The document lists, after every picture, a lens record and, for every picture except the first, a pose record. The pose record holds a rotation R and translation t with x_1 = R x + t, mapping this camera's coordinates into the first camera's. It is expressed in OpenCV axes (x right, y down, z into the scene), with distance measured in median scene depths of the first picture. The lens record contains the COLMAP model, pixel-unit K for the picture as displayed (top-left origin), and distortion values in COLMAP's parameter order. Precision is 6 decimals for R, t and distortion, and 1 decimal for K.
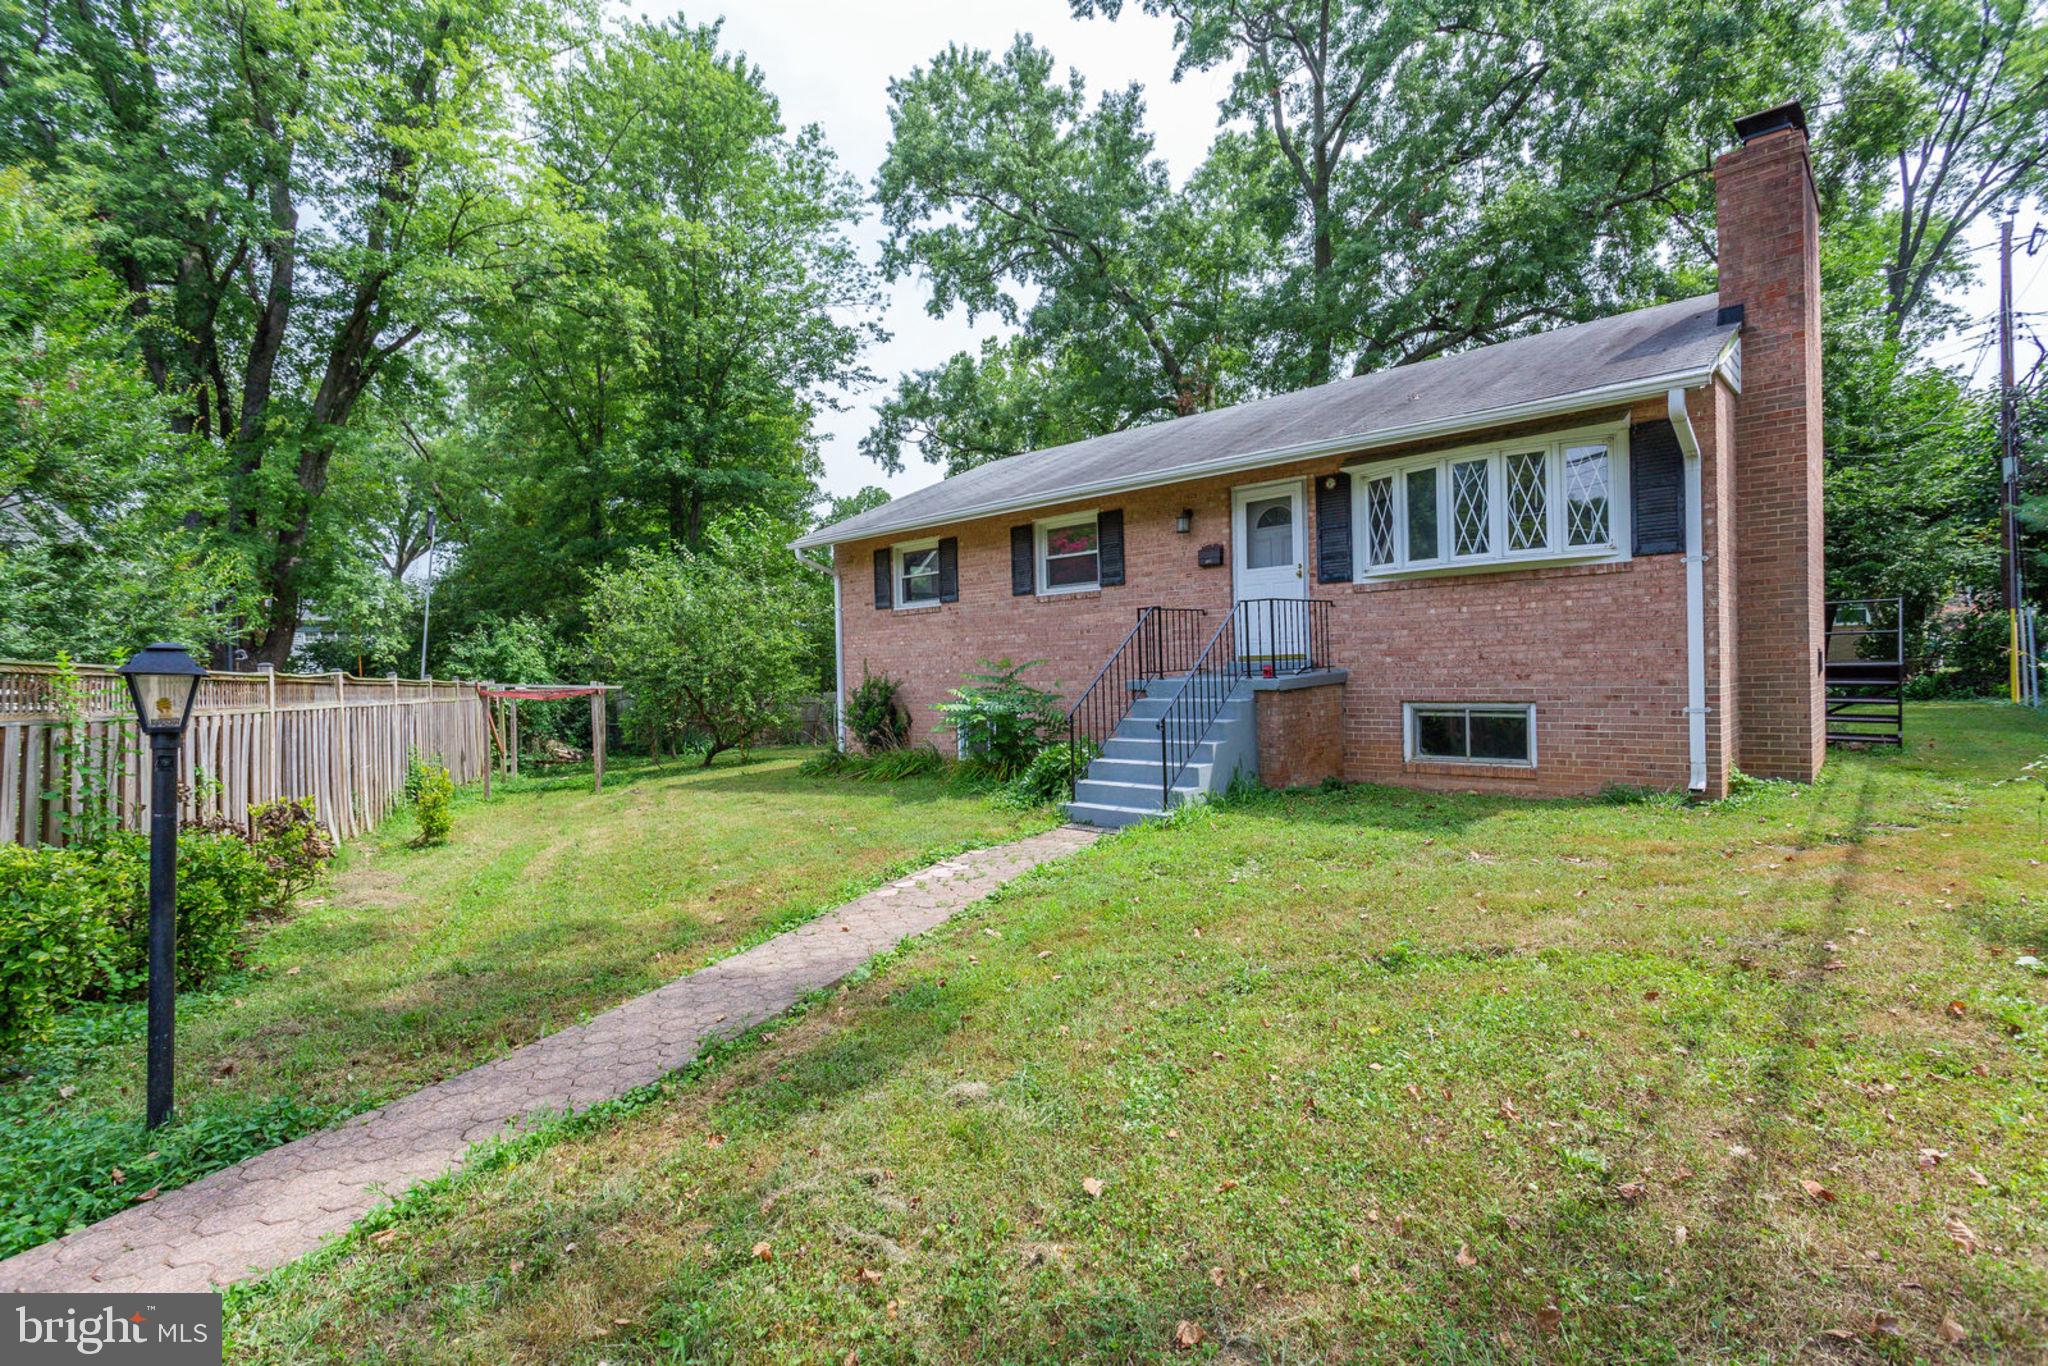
lens RADIAL K [[977.9, 0, 1024.0], [0, 977.9, 683.0], [0, 0, 1]] dist [0.003740, 0.000127]
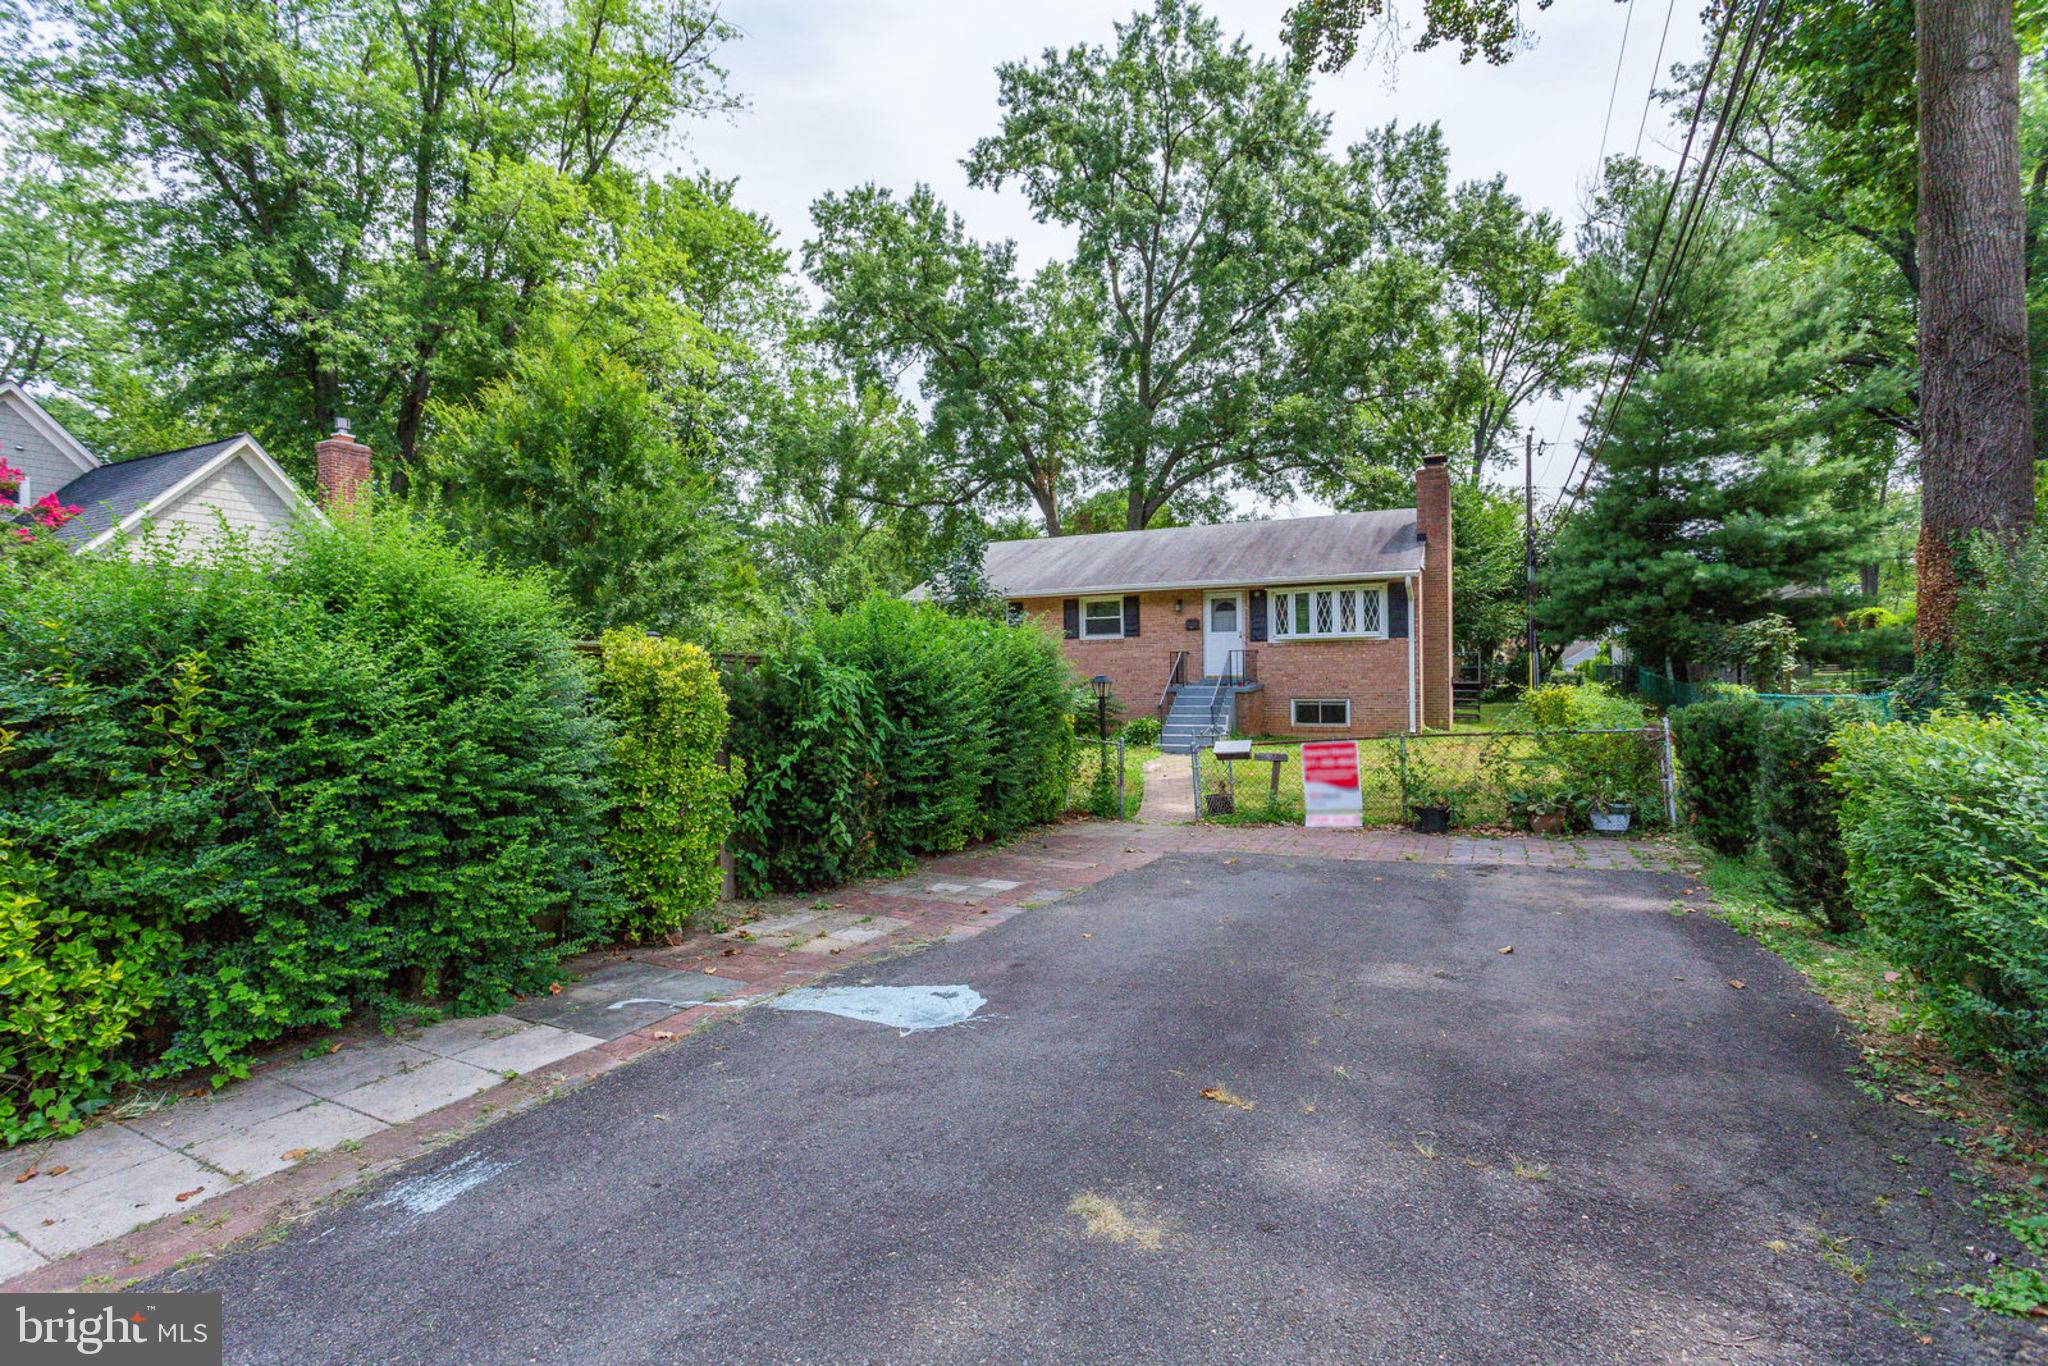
lens RADIAL K [[977.9, 0, 1024.0], [0, 977.9, 683.0], [0, 0, 1]] dist [0.003740, 0.000127]
pose [[0.957830, 0.006324, 0.287267, -0.721324], [-0.004554, 0.999966, -0.006829, 0.003079], [-0.287300, 0.005233, 0.957826, -0.814169]]
